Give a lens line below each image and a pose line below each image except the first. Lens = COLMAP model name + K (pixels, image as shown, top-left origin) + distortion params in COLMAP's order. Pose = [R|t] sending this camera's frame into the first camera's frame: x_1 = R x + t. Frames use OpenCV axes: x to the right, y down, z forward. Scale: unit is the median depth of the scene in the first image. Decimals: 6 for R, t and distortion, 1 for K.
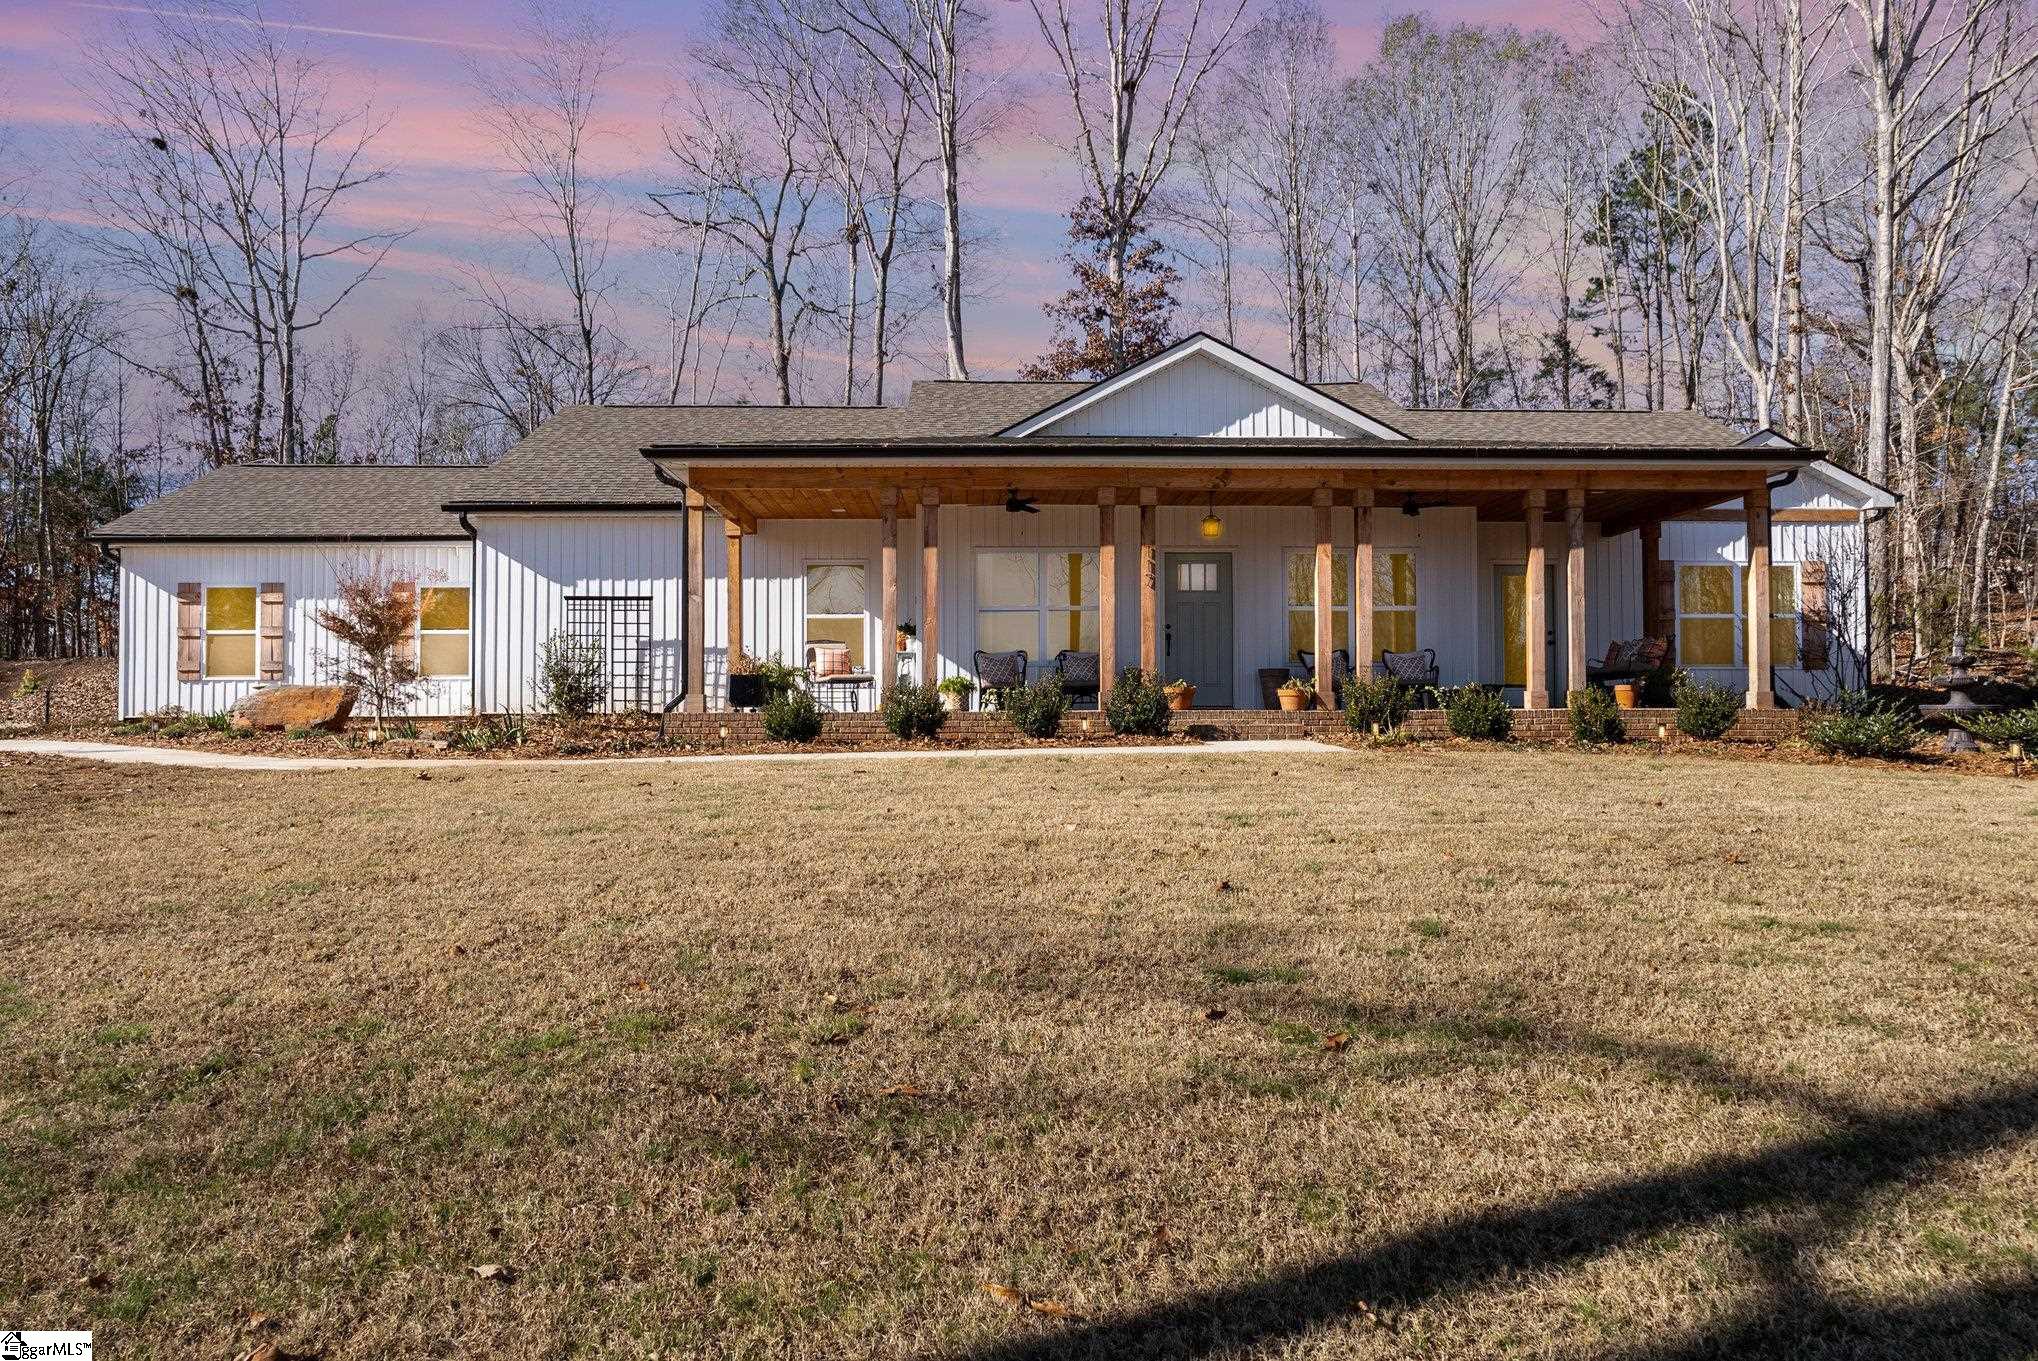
lens RADIAL K [[1339.4, 0, 1019.0], [0, 1339.4, 680.5], [0, 0, 1]] dist [-0.005263, -0.000387]
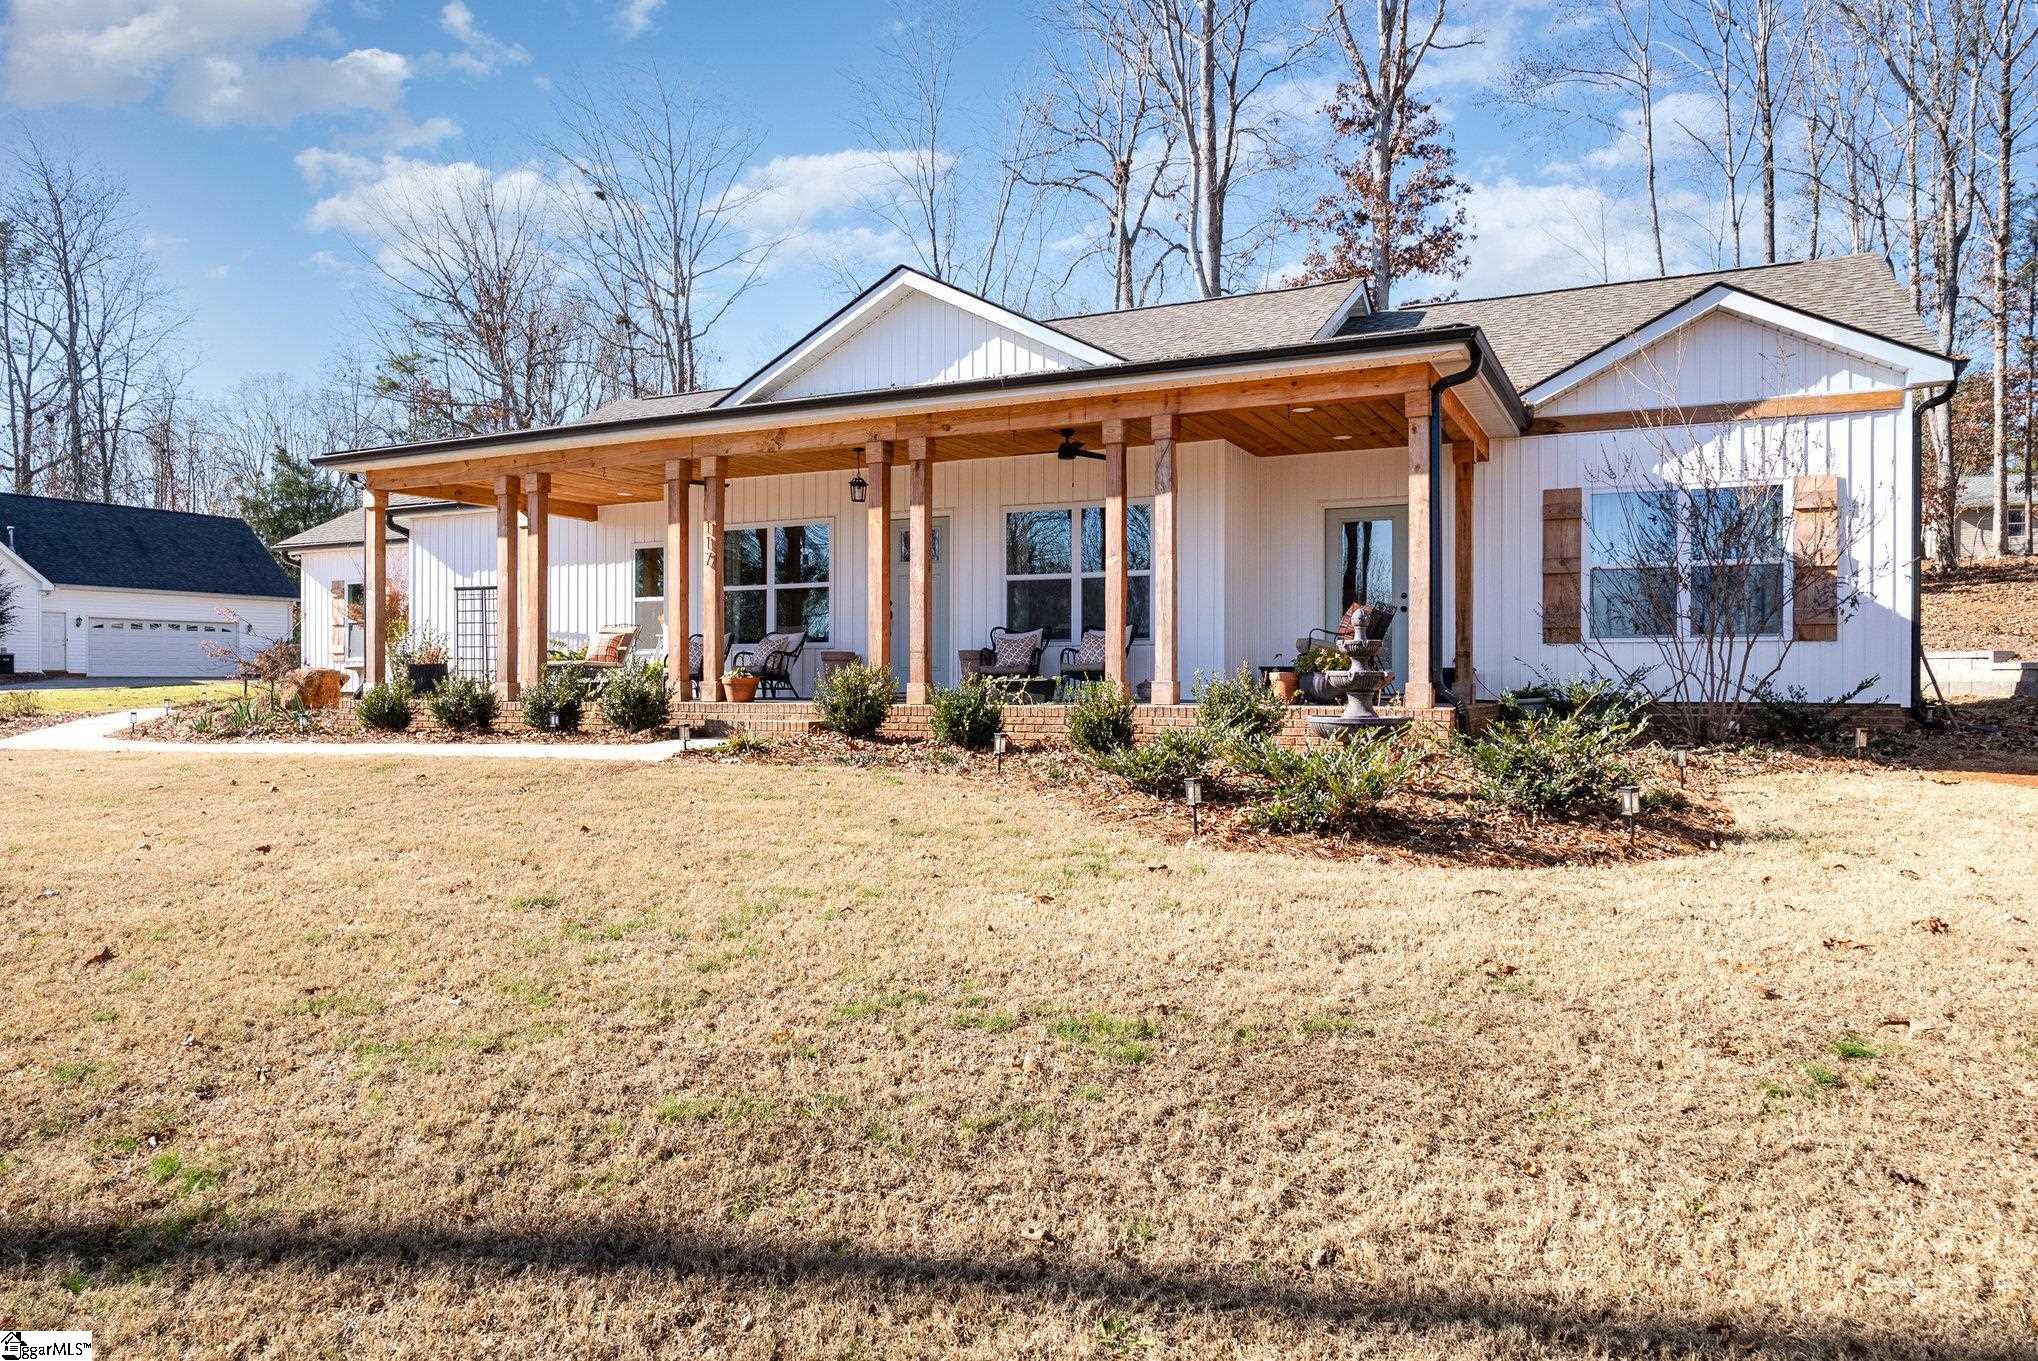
lens RADIAL K [[1367.8, 0, 1019.0], [0, 1367.8, 680.5], [0, 0, 1]] dist [0.000301, 0.000120]
pose [[0.878725, 0.003545, -0.477316, 0.570677], [0.012753, 0.999441, 0.030901, -0.015139], [0.477158, -0.033241, 0.878188, 0.225617]]
